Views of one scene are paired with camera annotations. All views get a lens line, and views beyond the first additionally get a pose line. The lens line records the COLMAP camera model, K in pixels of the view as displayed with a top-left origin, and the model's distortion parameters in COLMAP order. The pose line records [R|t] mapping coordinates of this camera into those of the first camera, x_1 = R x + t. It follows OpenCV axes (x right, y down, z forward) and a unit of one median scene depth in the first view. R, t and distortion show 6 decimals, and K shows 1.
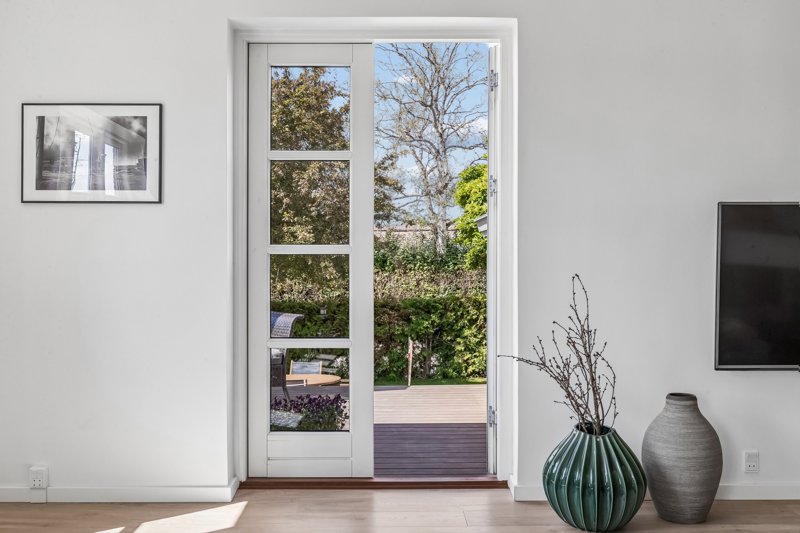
lens RADIAL K [[802.6, 0, 400.8], [0, 802.6, 267.6], [0, 0, 1]] dist [-0.005729, 0.000000]
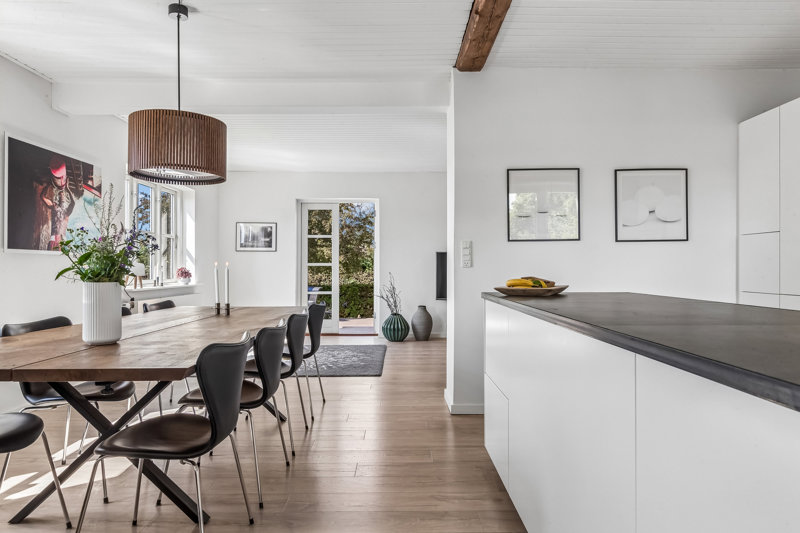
lens RADIAL K [[533.9, 0, 399.2], [0, 533.9, 264.3], [0, 0, 1]] dist [0.001767, 0.000130]
pose [[0.999989, 0.002947, -0.003739, 0.243953], [-0.002954, 0.999994, -0.001910, -0.021458], [0.003733, 0.001921, 0.999991, -1.317287]]
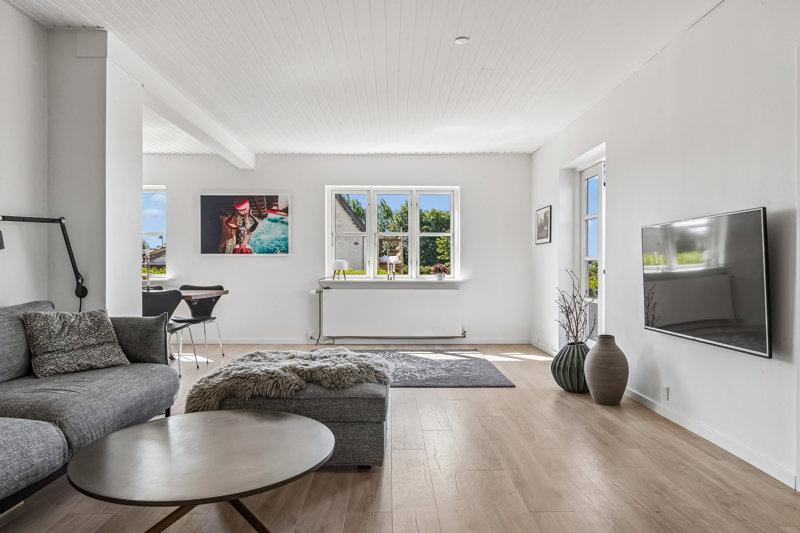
lens RADIAL K [[533.9, 0, 399.8], [0, 533.9, 266.7], [0, 0, 1]] dist [0.001767, 0.000130]
pose [[0.005818, 0.001403, -0.999982, 1.506328], [0.002310, 0.999996, 0.001417, -0.003862], [0.999980, -0.002318, 0.005815, 0.493648]]
